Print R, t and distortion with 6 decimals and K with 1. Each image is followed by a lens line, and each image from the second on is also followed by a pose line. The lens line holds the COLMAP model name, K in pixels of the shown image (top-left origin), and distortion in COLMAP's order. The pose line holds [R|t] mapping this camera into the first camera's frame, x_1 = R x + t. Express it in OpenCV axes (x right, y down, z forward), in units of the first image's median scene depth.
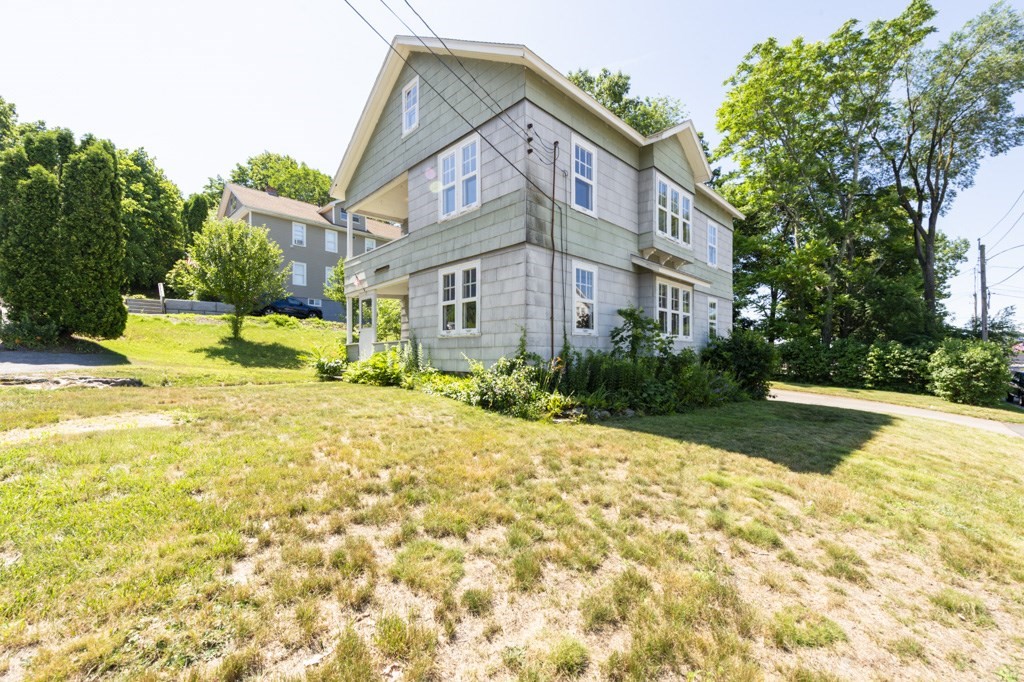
lens RADIAL K [[410.5, 0, 513.5], [0, 410.5, 354.0], [0, 0, 1]] dist [0.002479, -0.000161]
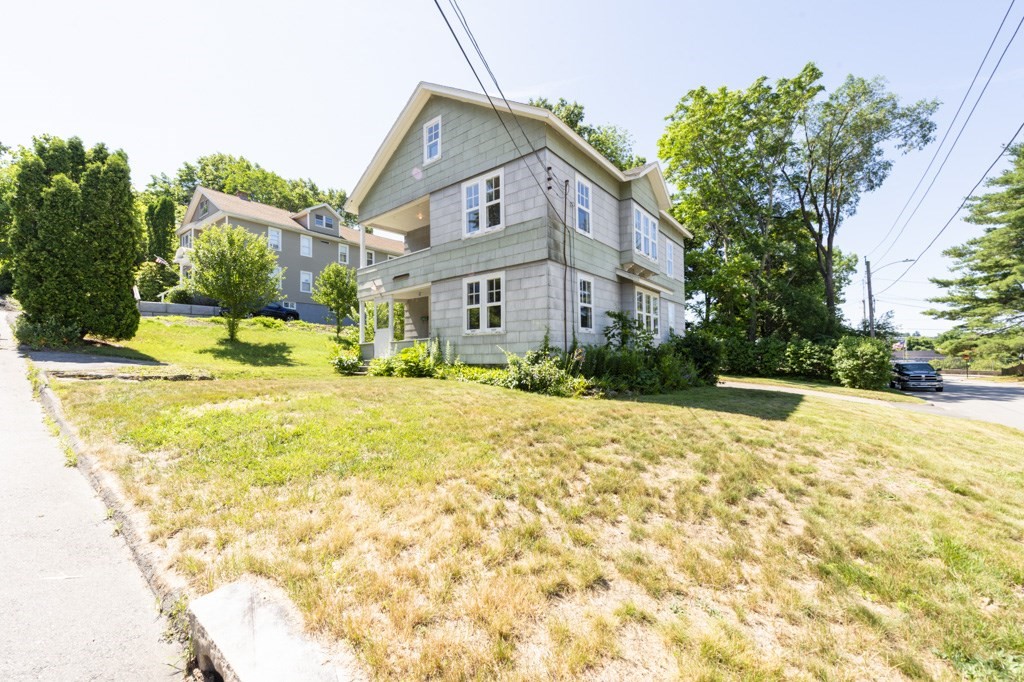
lens RADIAL K [[399.4, 0, 512.0], [0, 399.4, 341.0], [0, 0, 1]] dist [0.001613, -0.000154]
pose [[0.992855, -0.007230, 0.119108, -0.125138], [0.011642, 0.999270, -0.036387, 0.012747], [-0.118758, 0.037513, 0.992214, -0.108047]]
